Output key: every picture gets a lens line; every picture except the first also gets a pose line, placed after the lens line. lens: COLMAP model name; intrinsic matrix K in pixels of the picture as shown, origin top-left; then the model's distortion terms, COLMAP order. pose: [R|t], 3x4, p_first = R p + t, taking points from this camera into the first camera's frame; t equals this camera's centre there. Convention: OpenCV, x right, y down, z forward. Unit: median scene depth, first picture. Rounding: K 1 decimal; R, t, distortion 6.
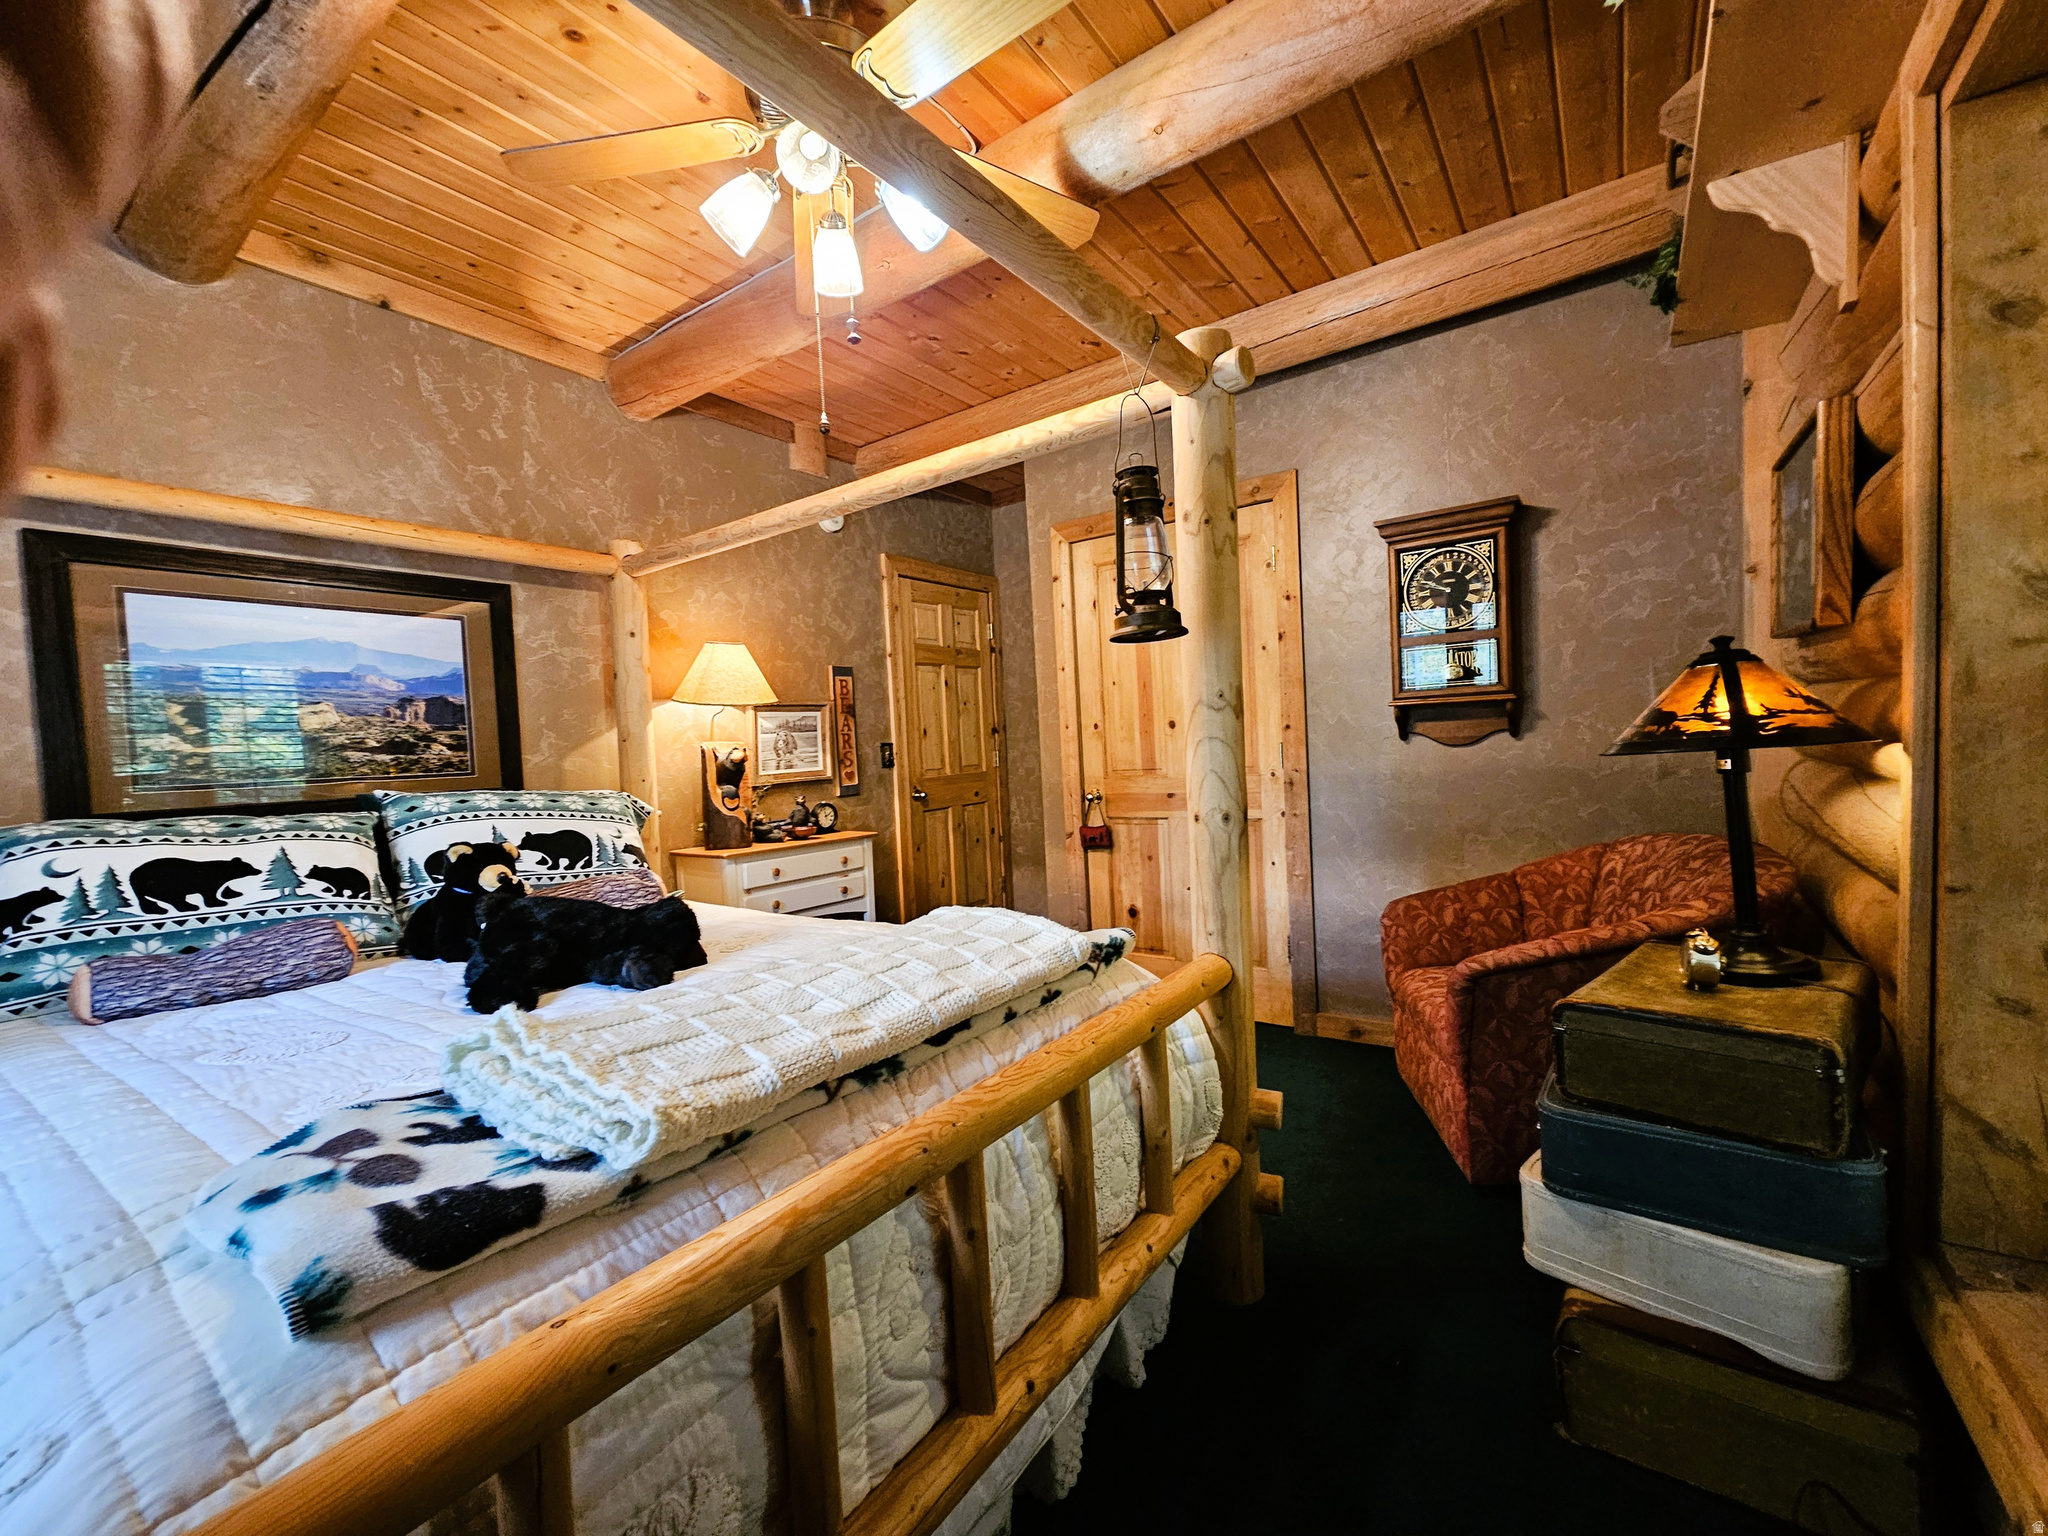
lens RADIAL K [[837.0, 0, 1023.3], [0, 837.0, 777.4], [0, 0, 1]] dist [-0.001793, -0.001035]
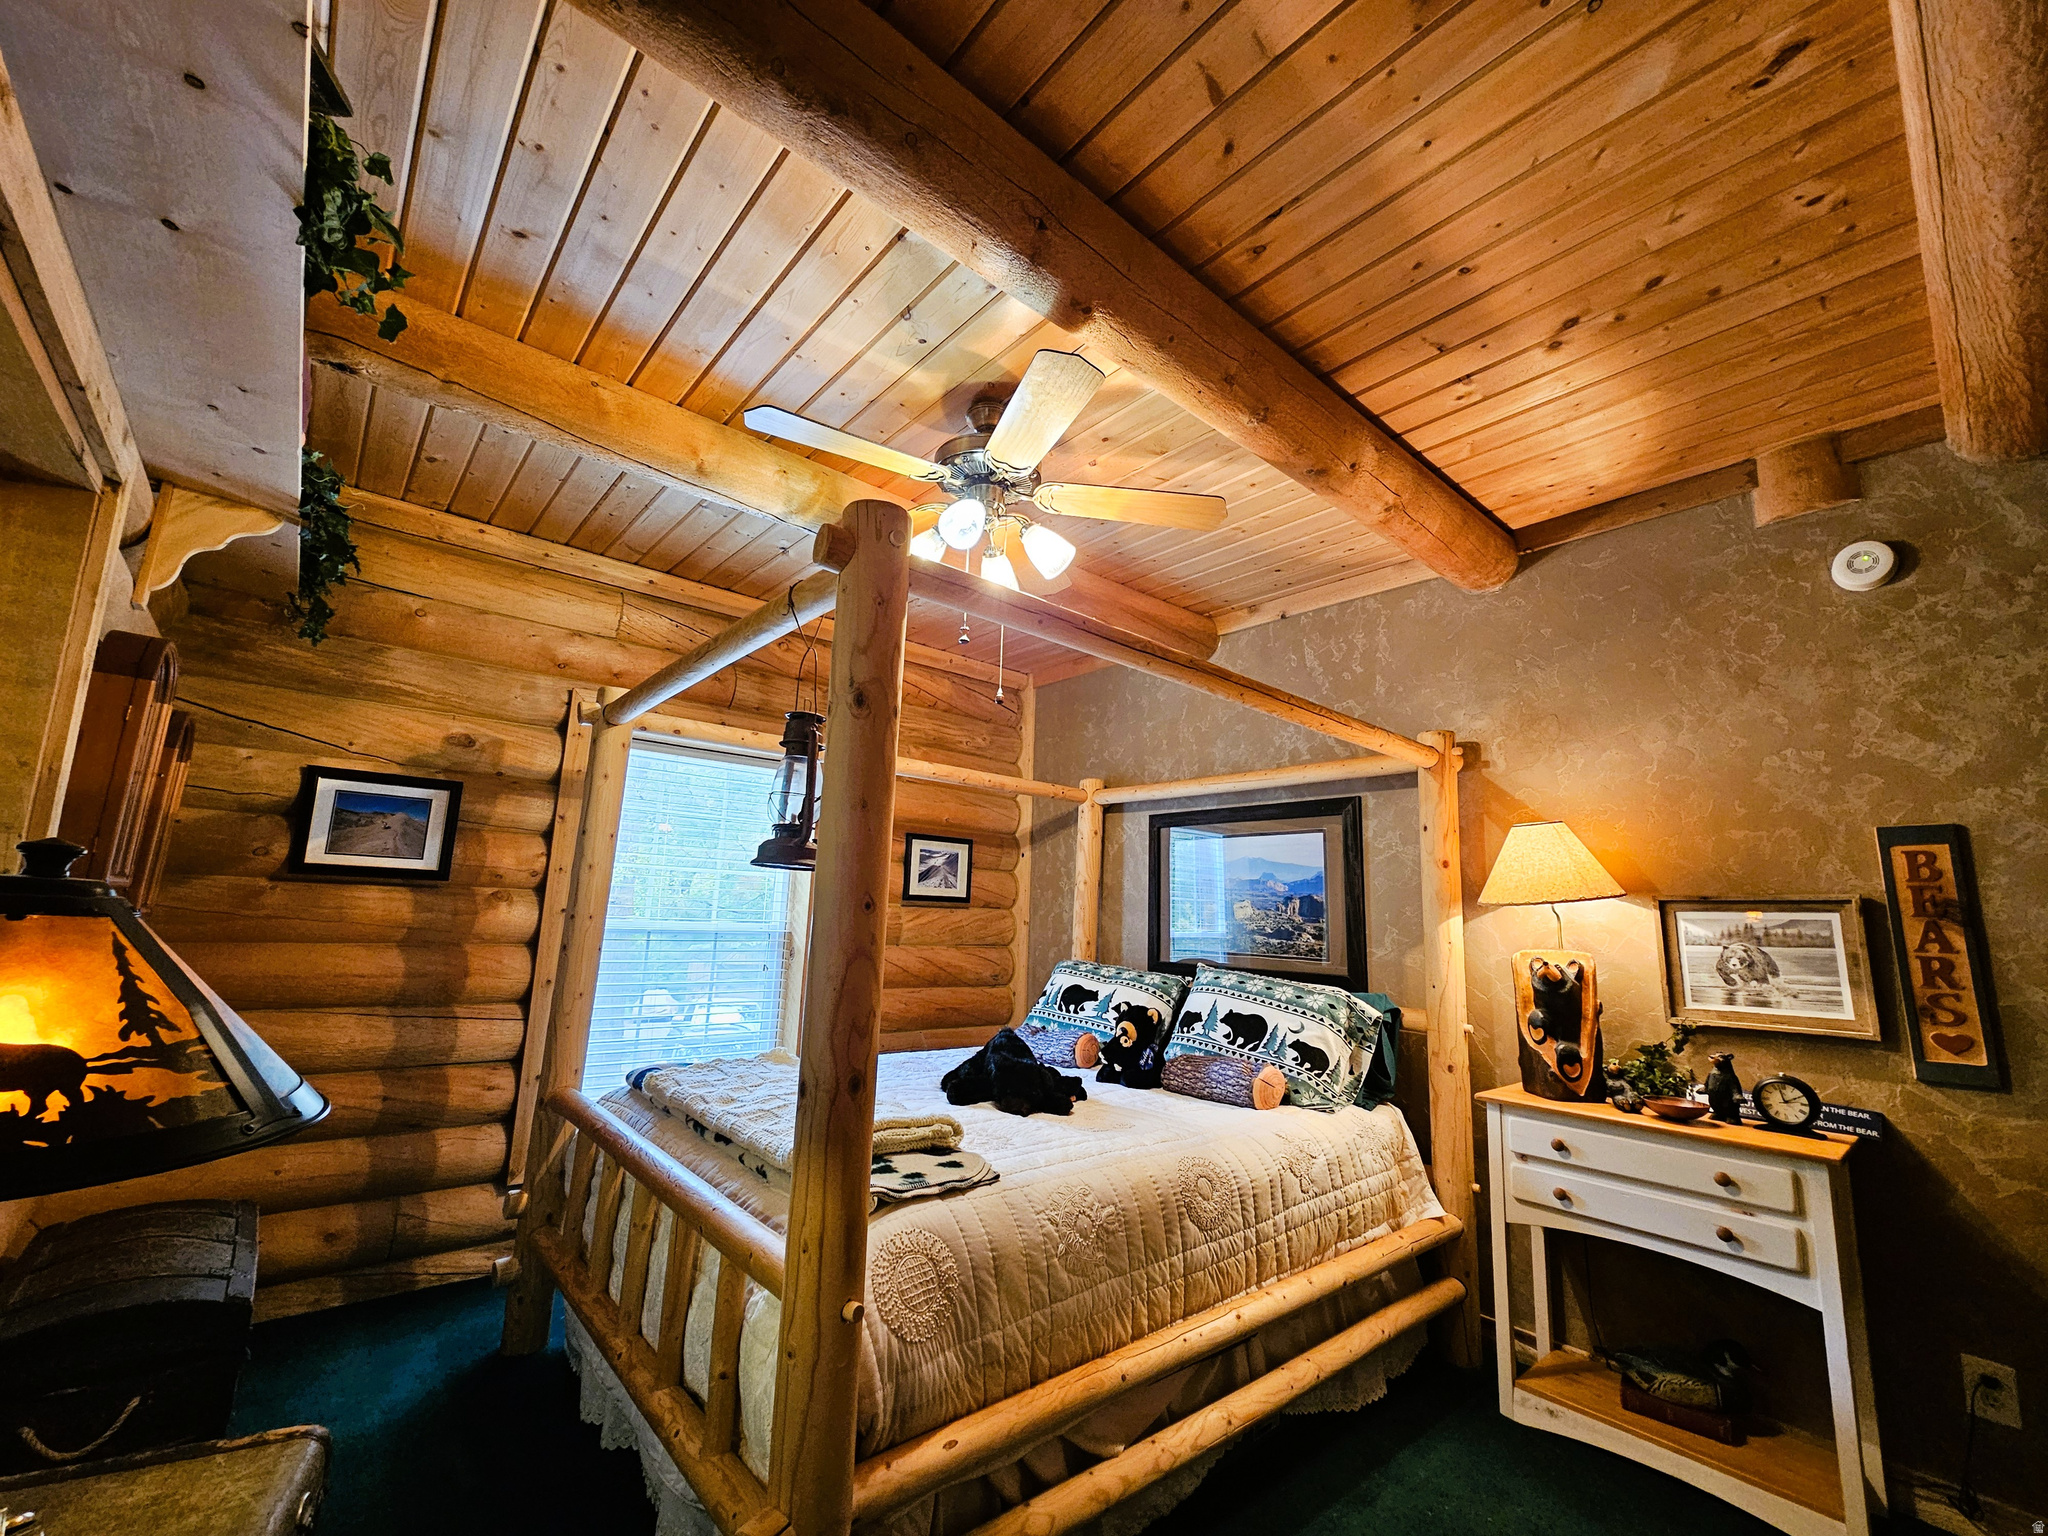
lens RADIAL K [[837.0, 0, 1023.3], [0, 837.0, 777.4], [0, 0, 1]] dist [-0.001793, -0.001035]
pose [[-0.237692, -0.124899, -0.963277, 0.627051], [-0.063429, 0.991578, -0.112918, -0.101624], [0.969267, 0.034260, -0.243613, 0.871054]]
